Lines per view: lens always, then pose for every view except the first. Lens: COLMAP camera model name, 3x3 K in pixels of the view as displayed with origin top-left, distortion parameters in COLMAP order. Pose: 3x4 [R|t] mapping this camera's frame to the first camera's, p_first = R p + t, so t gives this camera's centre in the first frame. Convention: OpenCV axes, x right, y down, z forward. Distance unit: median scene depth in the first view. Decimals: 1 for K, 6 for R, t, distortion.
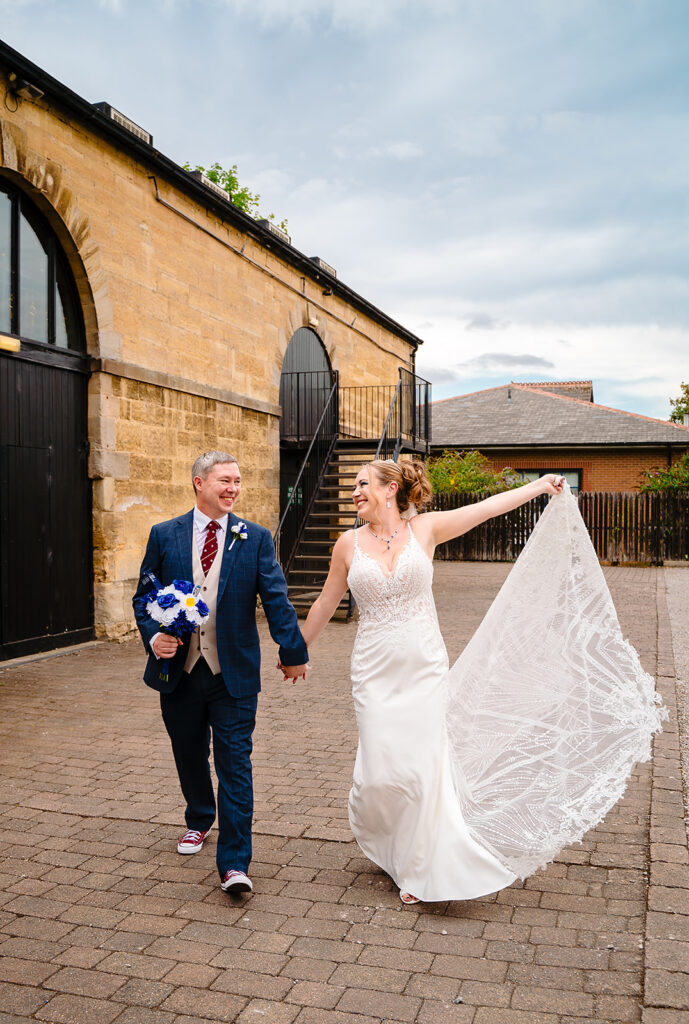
lens RADIAL K [[1060.4, 0, 345.3], [0, 1060.4, 513.5], [0, 0, 1]] dist [-0.016389, 0.000000]
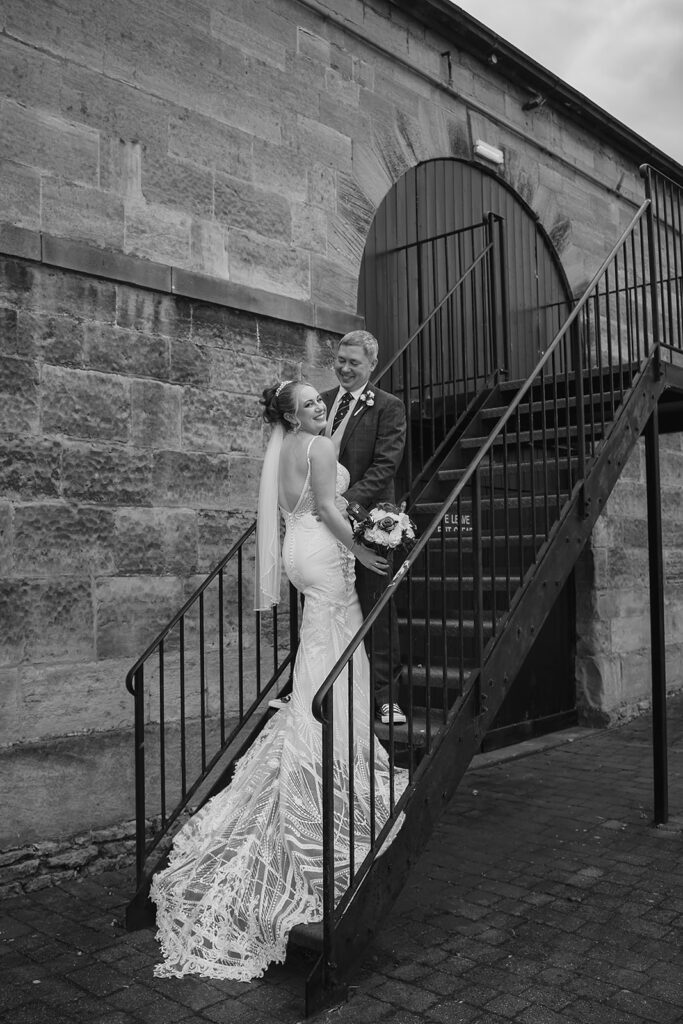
lens RADIAL K [[953.3, 0, 338.2], [0, 953.3, 508.6], [0, 0, 1]] dist [-0.078433, 0.000000]
pose [[0.899356, -0.030547, -0.436149, 0.112655], [0.010164, 0.998747, -0.048992, -0.007596], [0.437100, 0.039628, 0.898540, 0.797868]]
